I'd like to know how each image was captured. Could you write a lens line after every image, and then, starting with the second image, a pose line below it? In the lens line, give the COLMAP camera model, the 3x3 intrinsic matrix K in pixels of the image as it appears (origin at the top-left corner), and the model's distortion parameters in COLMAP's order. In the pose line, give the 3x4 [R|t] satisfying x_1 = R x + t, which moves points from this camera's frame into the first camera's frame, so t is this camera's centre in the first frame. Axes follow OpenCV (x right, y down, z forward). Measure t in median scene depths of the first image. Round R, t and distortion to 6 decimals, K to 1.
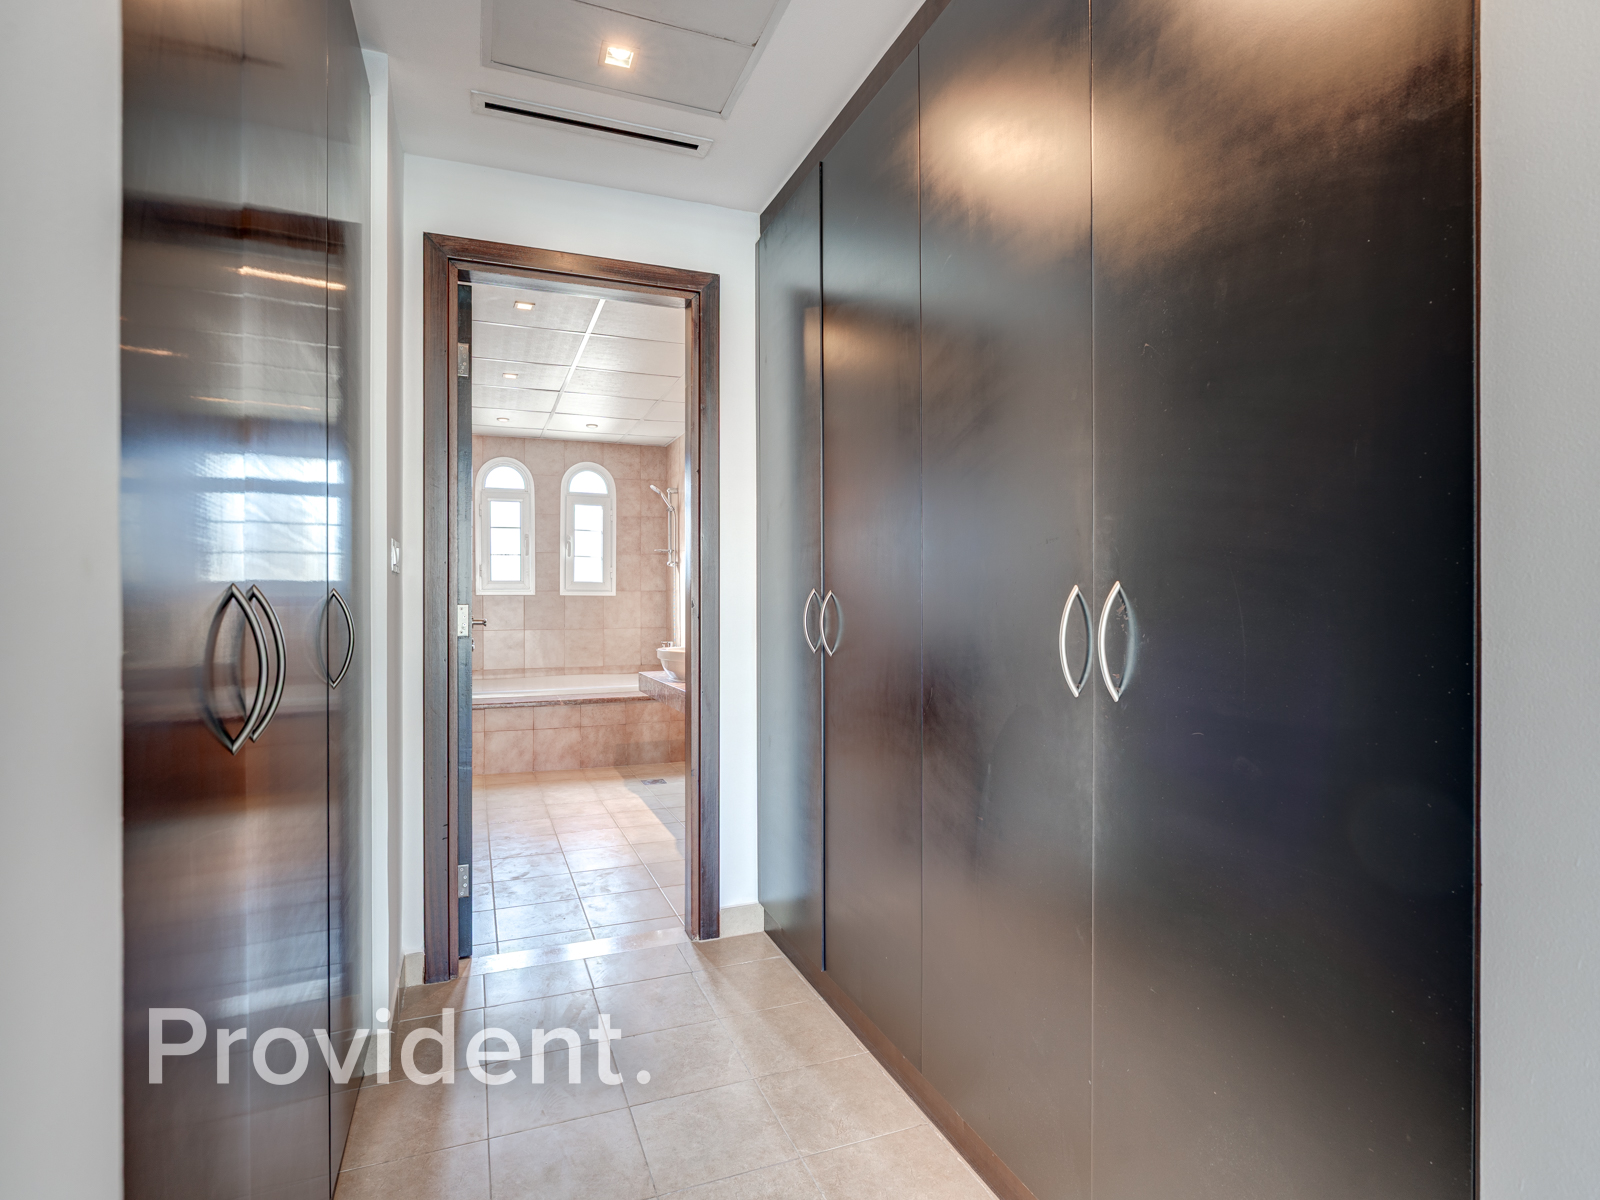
lens RADIAL K [[826.1, 0, 799.7], [0, 826.1, 598.9], [0, 0, 1]] dist [-0.011556, 0.003887]
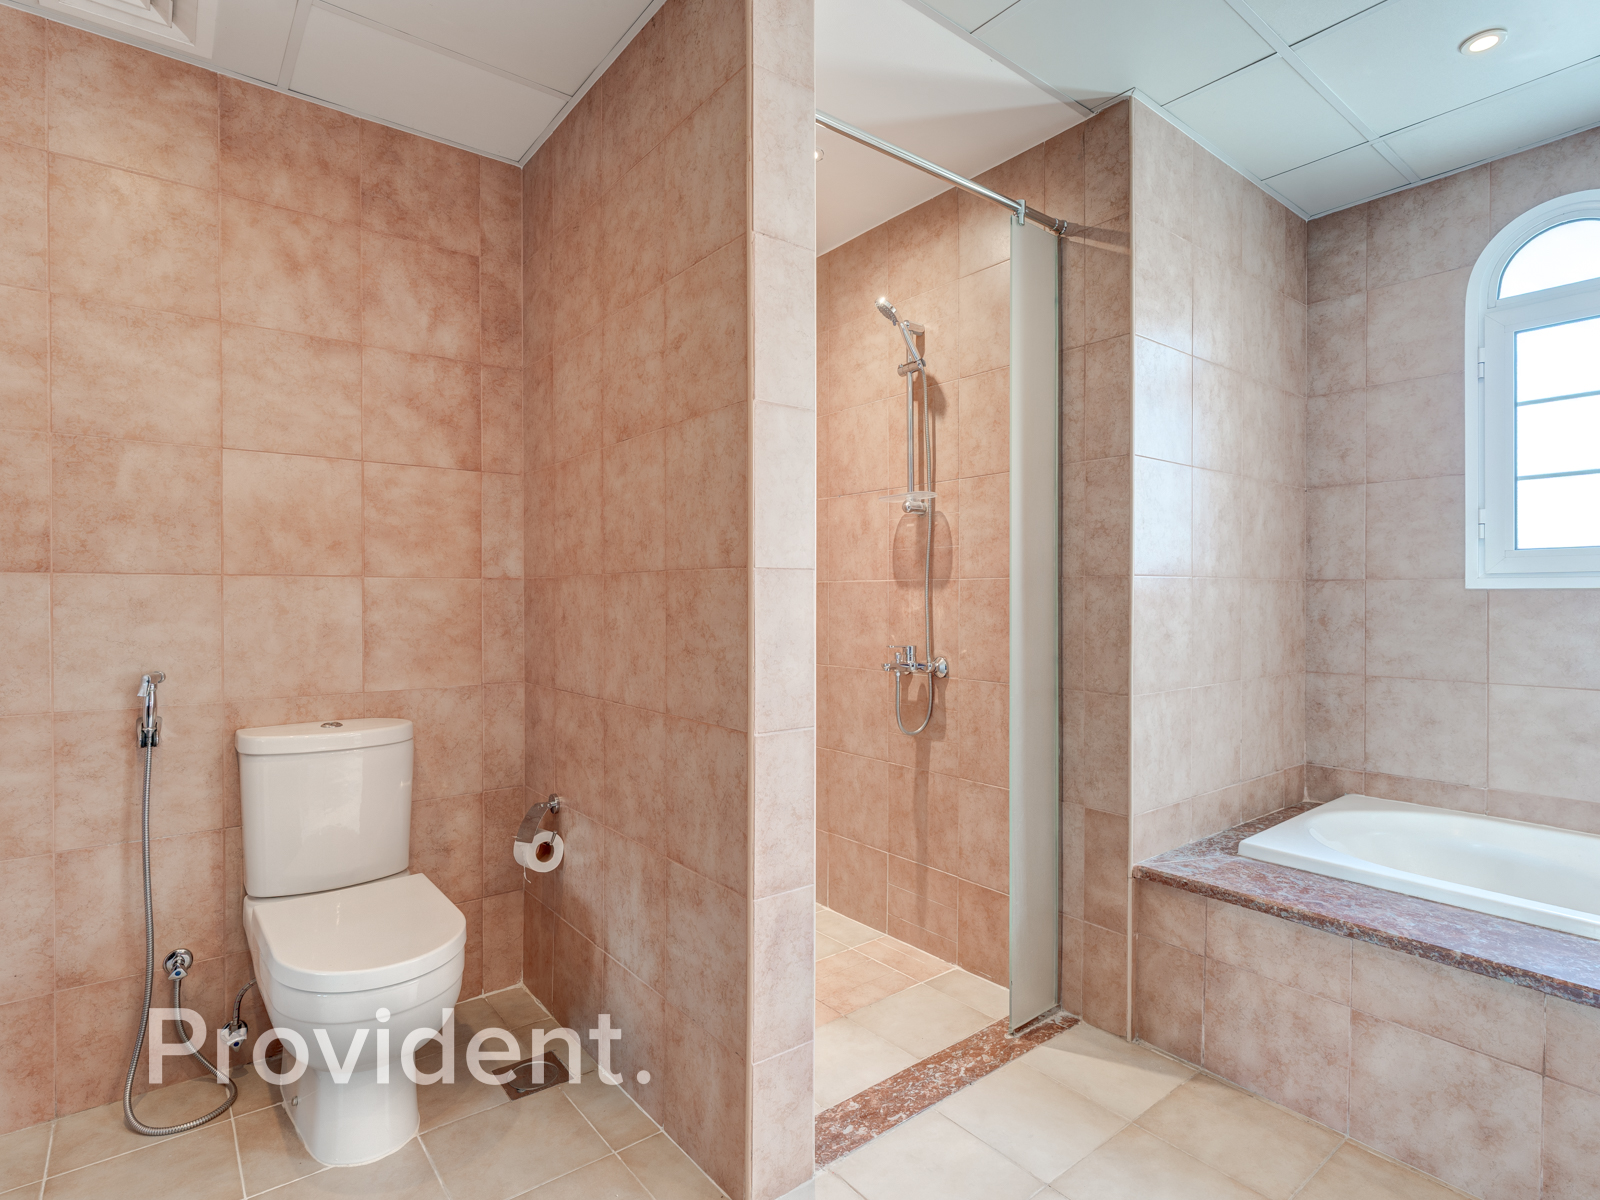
lens RADIAL K [[826.1, 0, 799.0], [0, 826.1, 599.9], [0, 0, 1]] dist [-0.011556, 0.003887]
pose [[0.284078, 0.004986, -0.958788, -0.132577], [-0.002367, 0.999987, 0.004499, -0.000663], [0.958798, 0.000992, 0.284087, 0.683828]]
